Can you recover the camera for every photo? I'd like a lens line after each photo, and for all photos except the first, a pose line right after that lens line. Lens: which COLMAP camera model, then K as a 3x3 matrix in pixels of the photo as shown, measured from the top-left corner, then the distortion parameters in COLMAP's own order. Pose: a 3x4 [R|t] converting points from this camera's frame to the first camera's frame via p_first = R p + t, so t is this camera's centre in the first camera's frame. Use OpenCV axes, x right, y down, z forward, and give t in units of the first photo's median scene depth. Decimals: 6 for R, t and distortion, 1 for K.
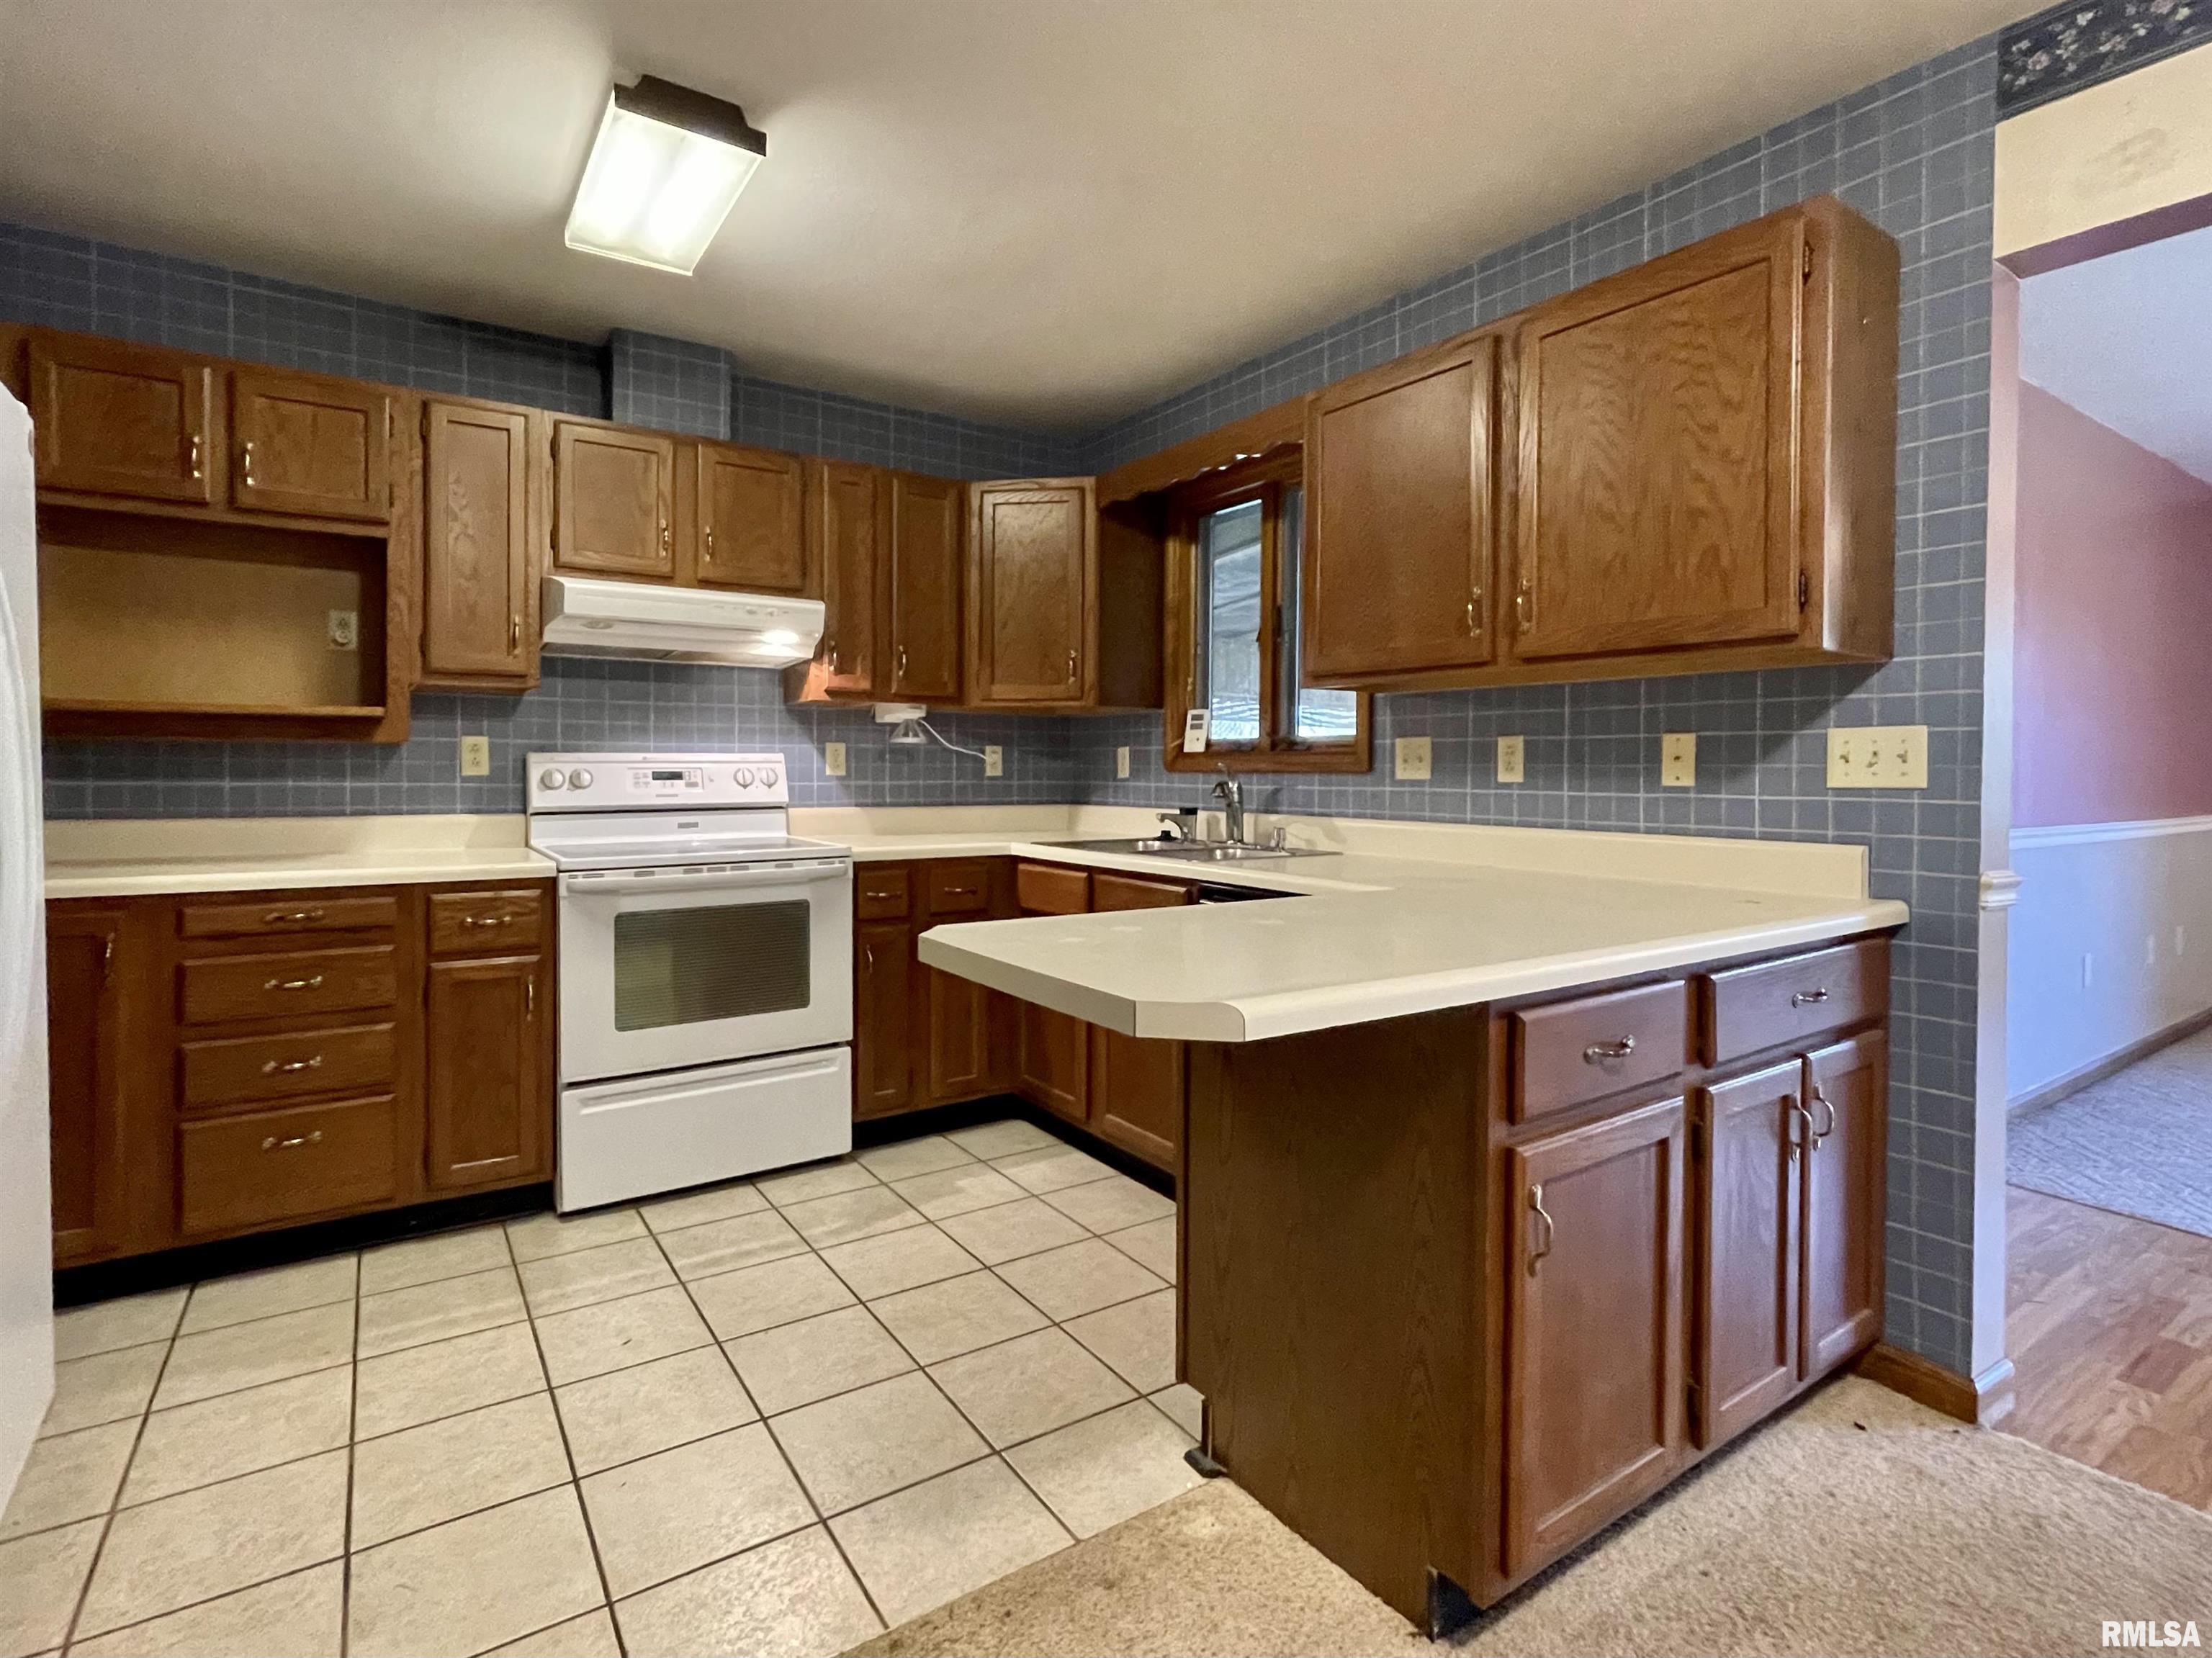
lens RADIAL K [[1068.4, 0, 1057.8], [0, 1068.4, 776.5], [0, 0, 1]] dist [0.004275, 0.000264]
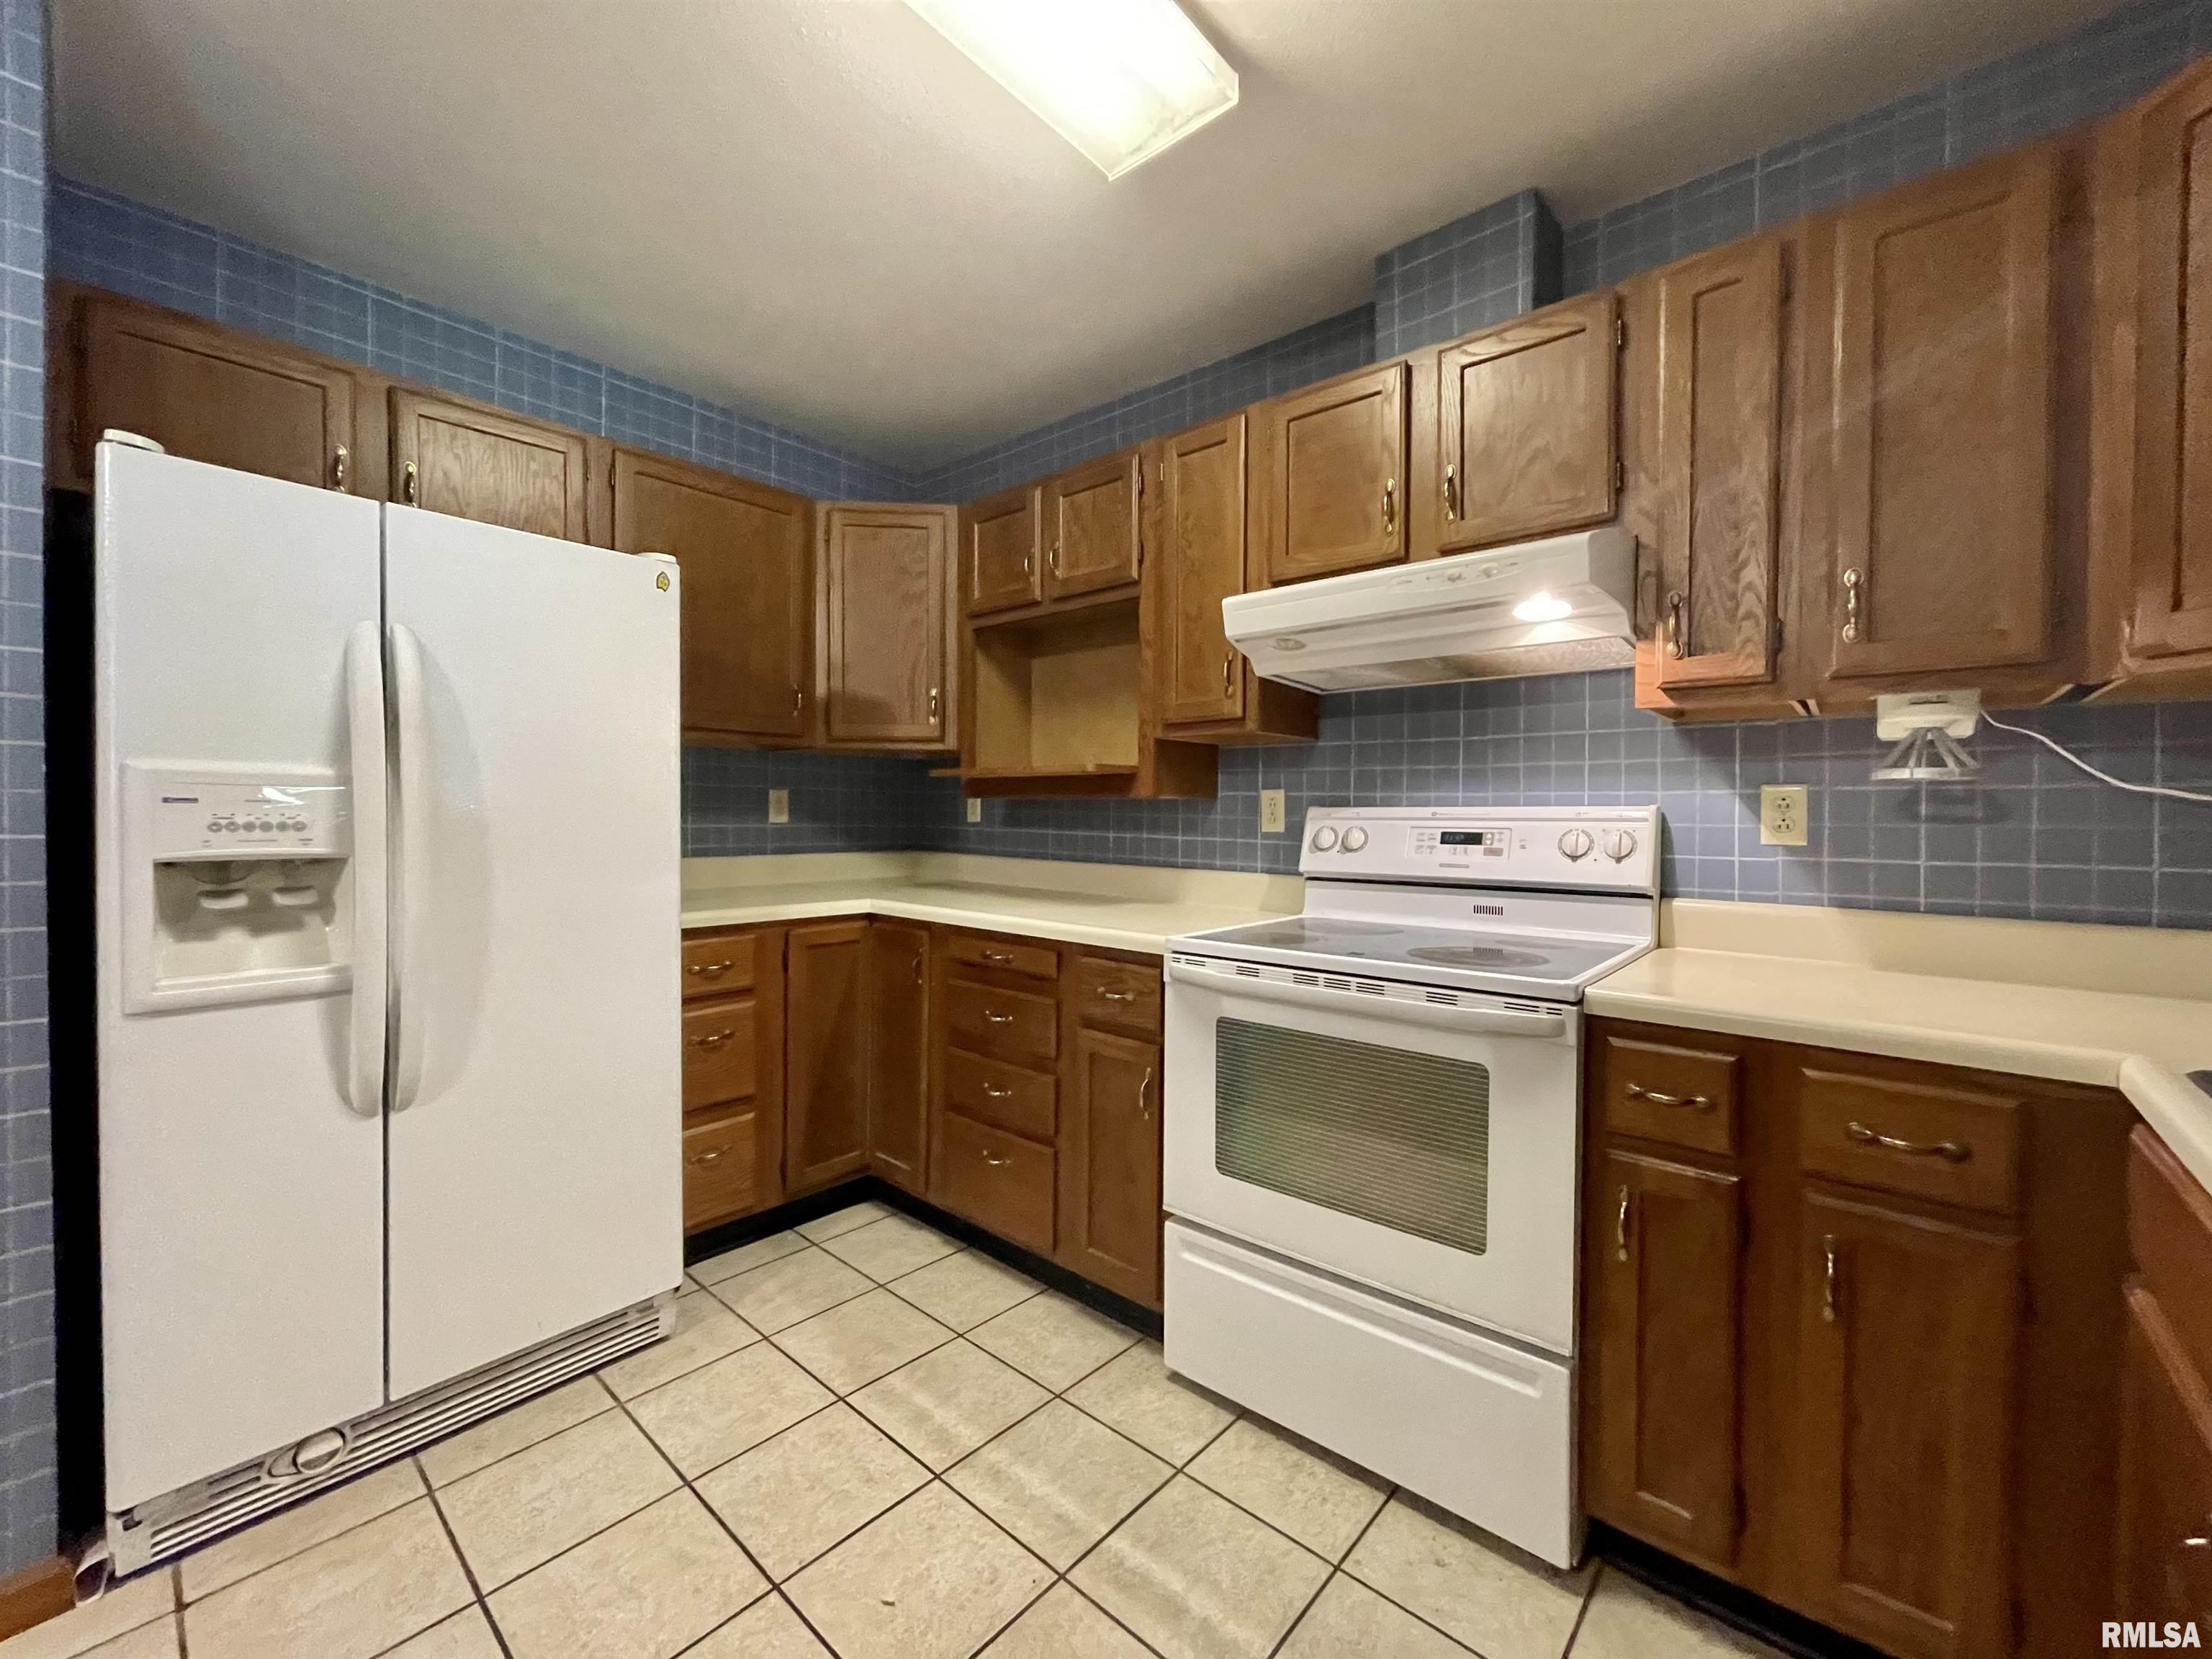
lens RADIAL K [[882.9, 0, 1111.6], [0, 882.9, 824.2], [0, 0, 1]] dist [-0.011008, 0.000209]
pose [[0.284858, 0.010745, -0.958510, 0.145564], [-0.016826, 0.999839, 0.006208, -0.010416], [0.958422, 0.014360, 0.284993, 0.654462]]
